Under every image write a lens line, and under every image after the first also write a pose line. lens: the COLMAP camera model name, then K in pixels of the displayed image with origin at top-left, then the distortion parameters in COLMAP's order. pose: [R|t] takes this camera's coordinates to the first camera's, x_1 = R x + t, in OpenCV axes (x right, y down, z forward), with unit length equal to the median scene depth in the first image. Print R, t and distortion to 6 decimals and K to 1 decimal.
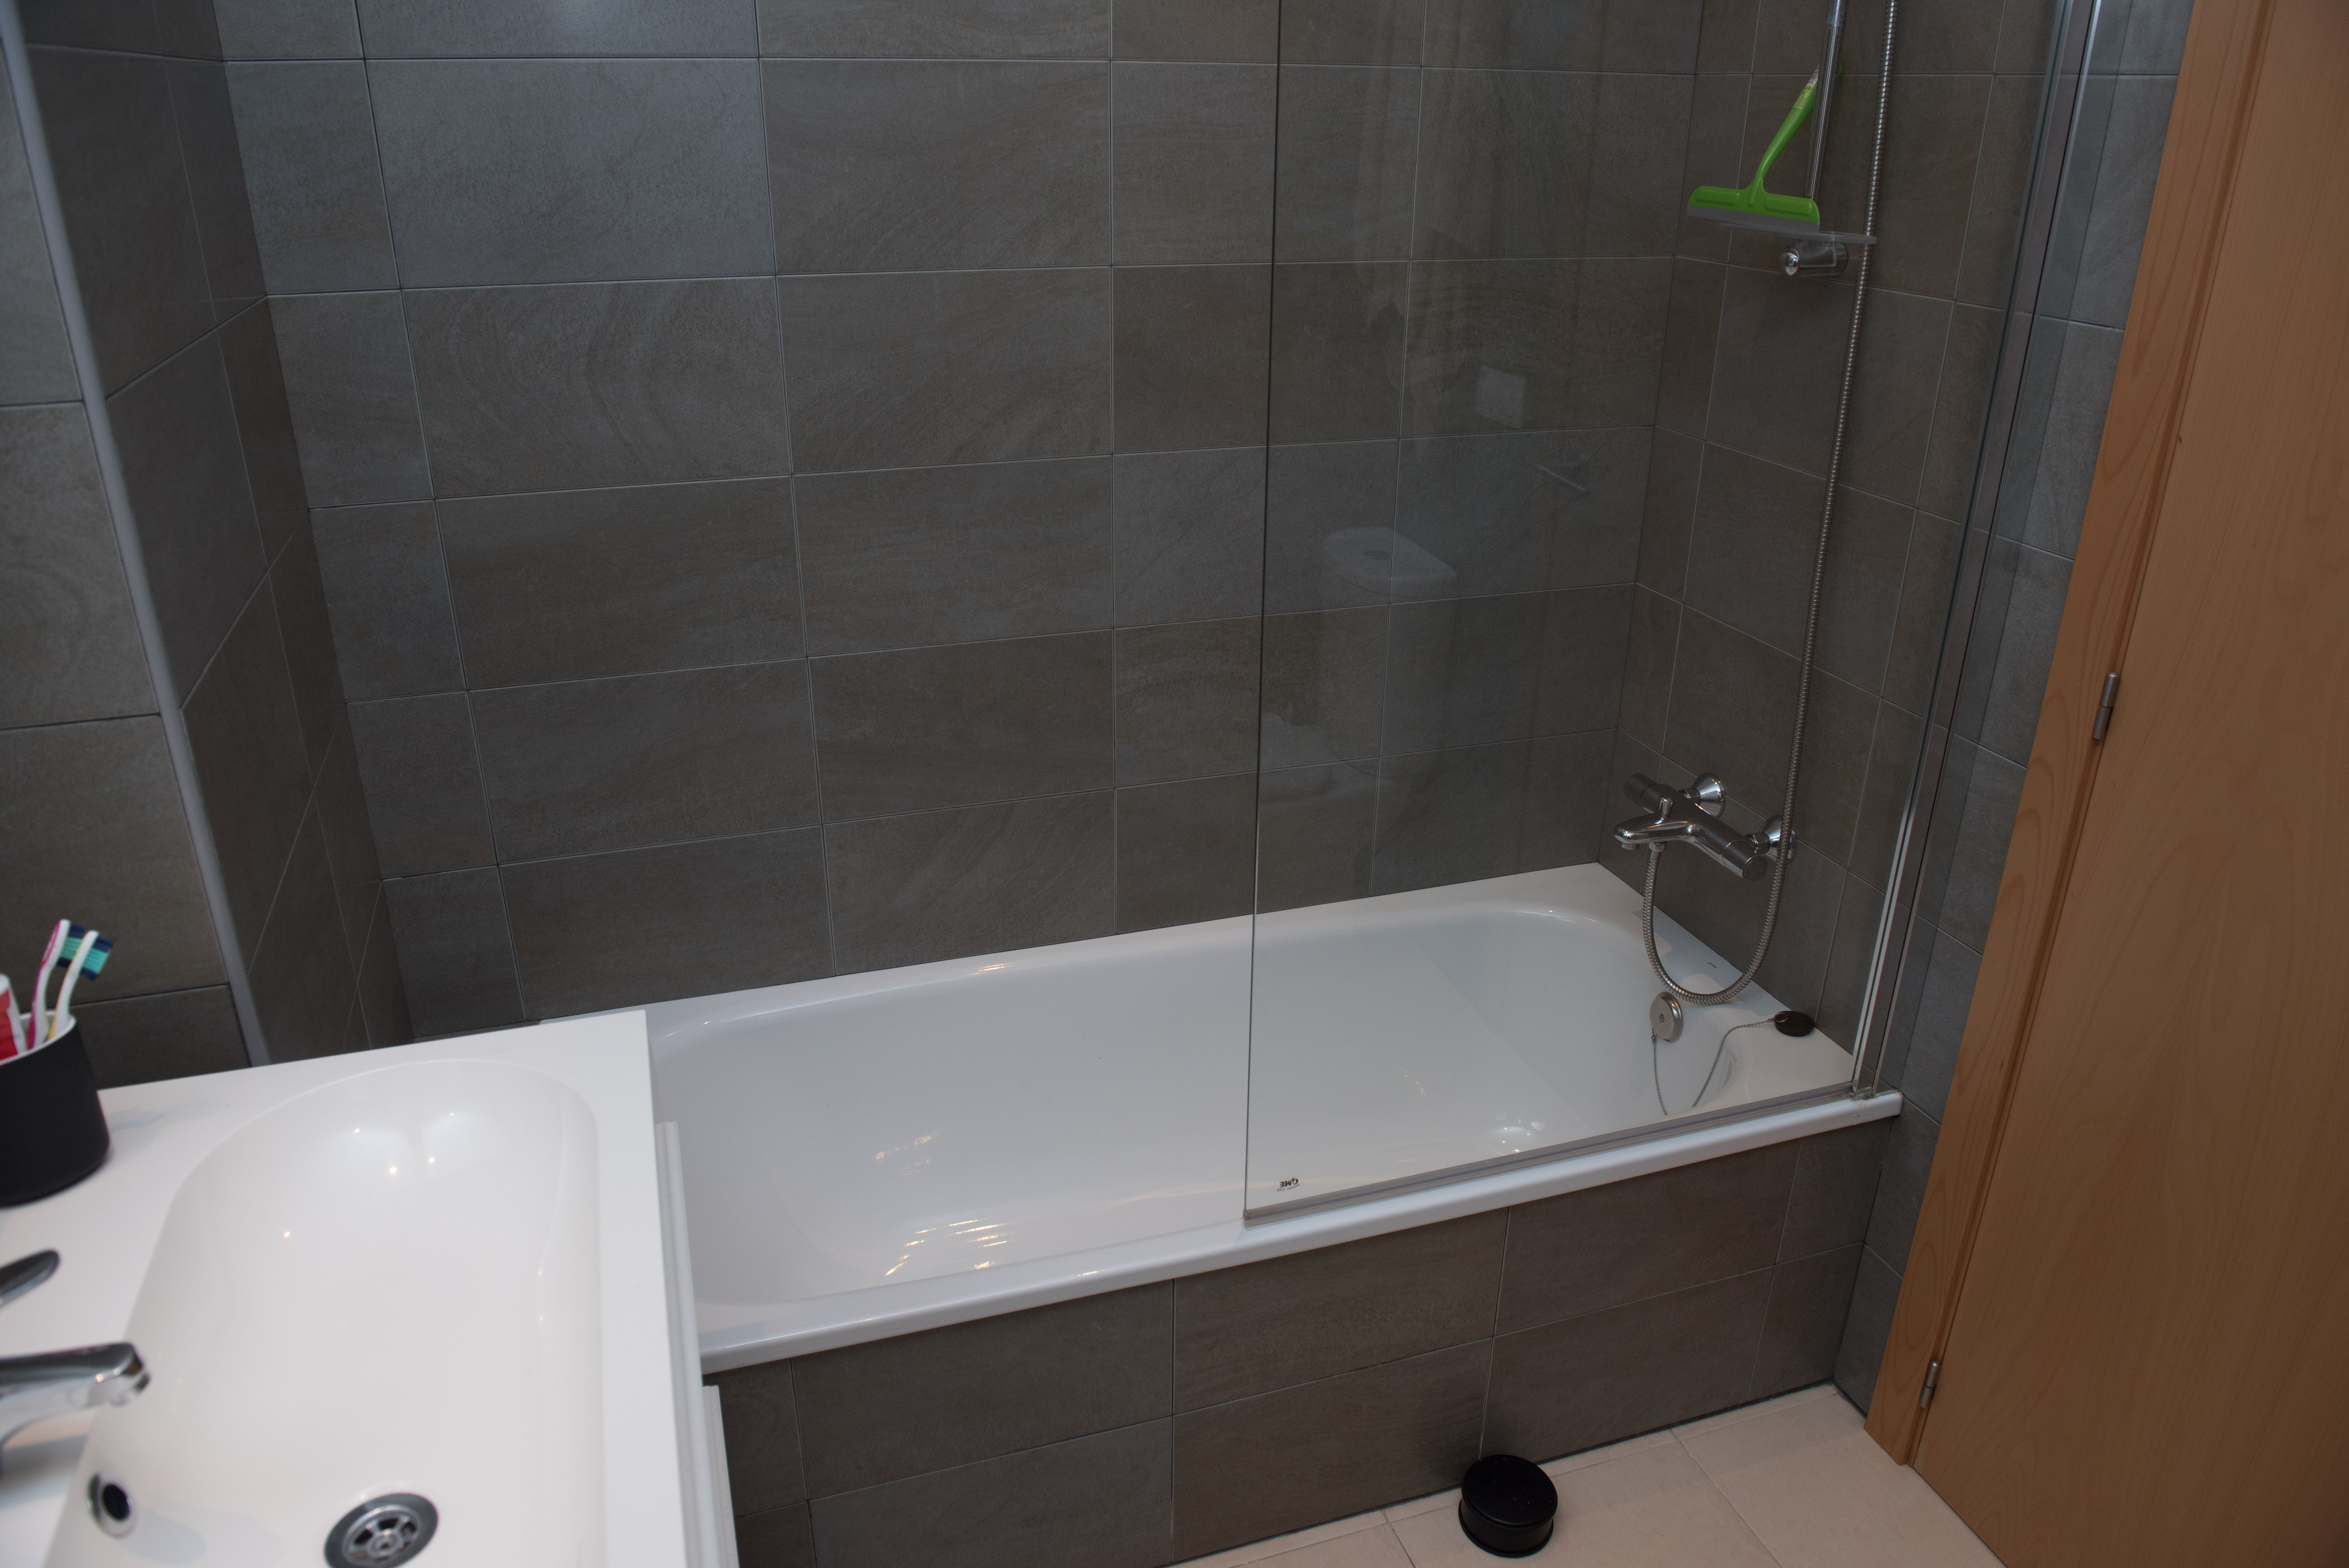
lens RADIAL K [[1615.8, 0, 1174.5], [0, 1615.8, 784.0], [0, 0, 1]] dist [-0.051608, -0.001193]
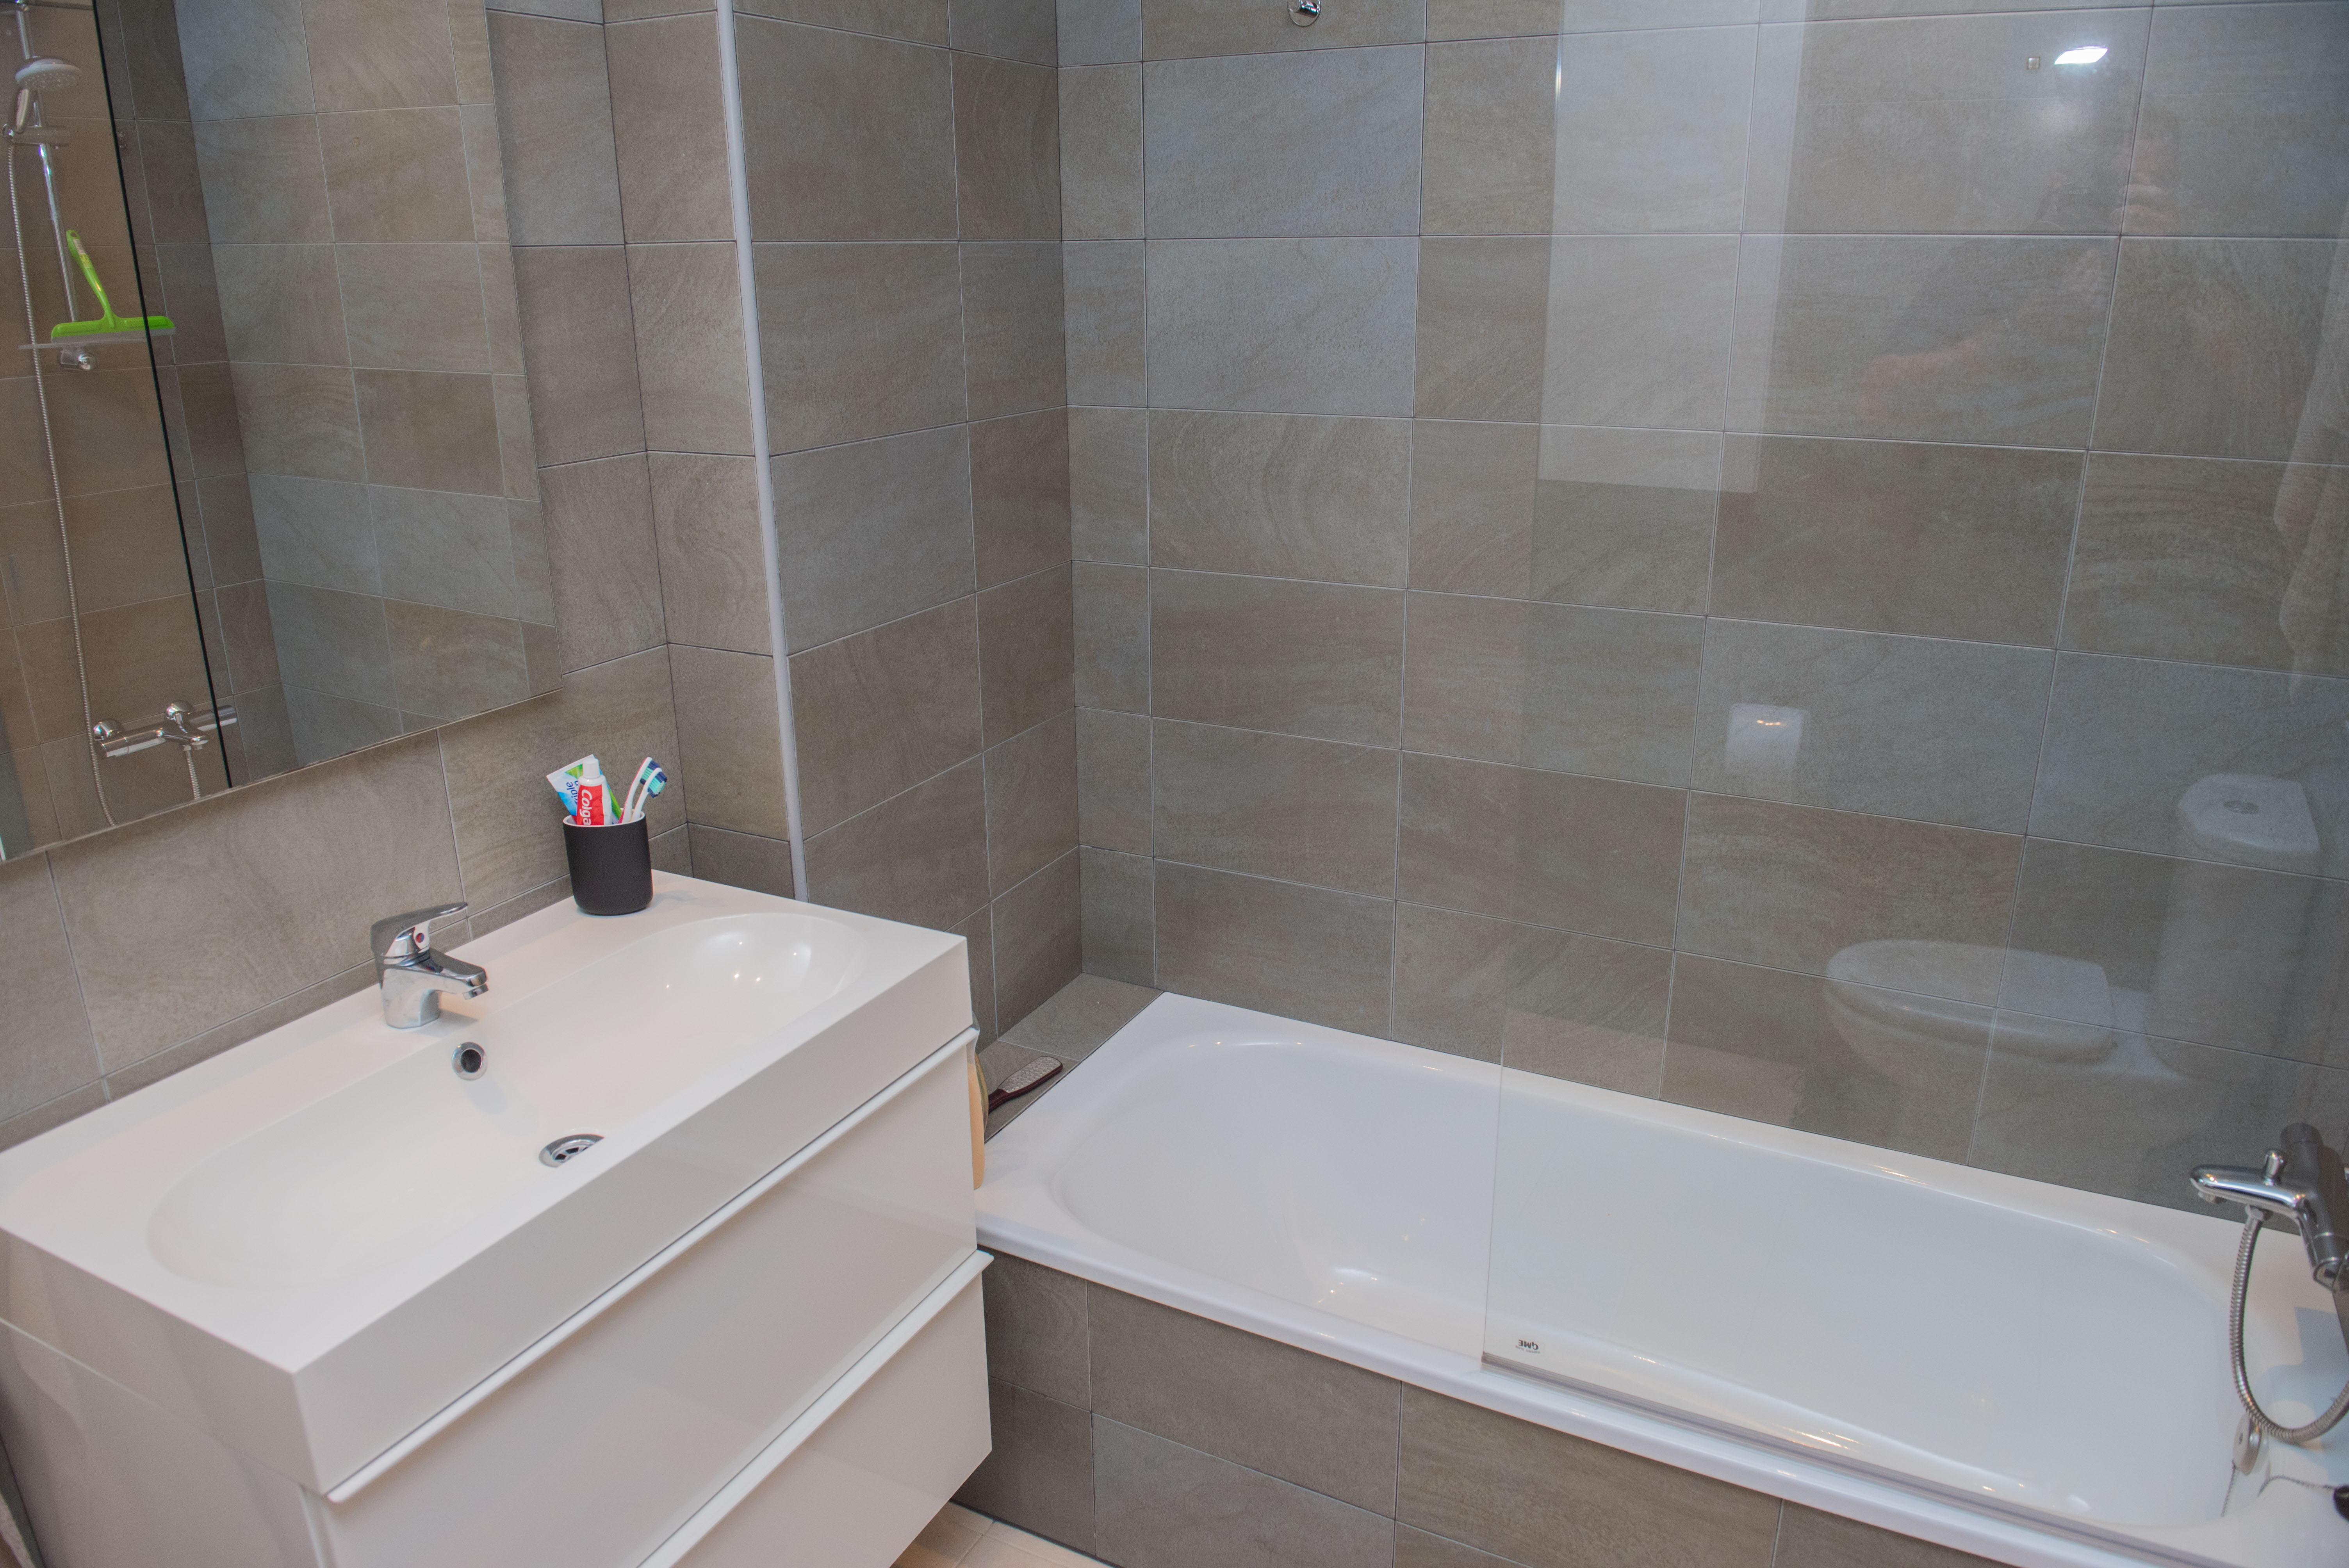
lens RADIAL K [[1615.8, 0, 1174.5], [0, 1615.8, 784.0], [0, 0, 1]] dist [-0.051608, -0.001193]
pose [[0.692643, 0.212282, -0.689334, 0.487726], [-0.269487, 0.962662, 0.025674, -0.045408], [0.669046, 0.167983, 0.723989, 0.084451]]
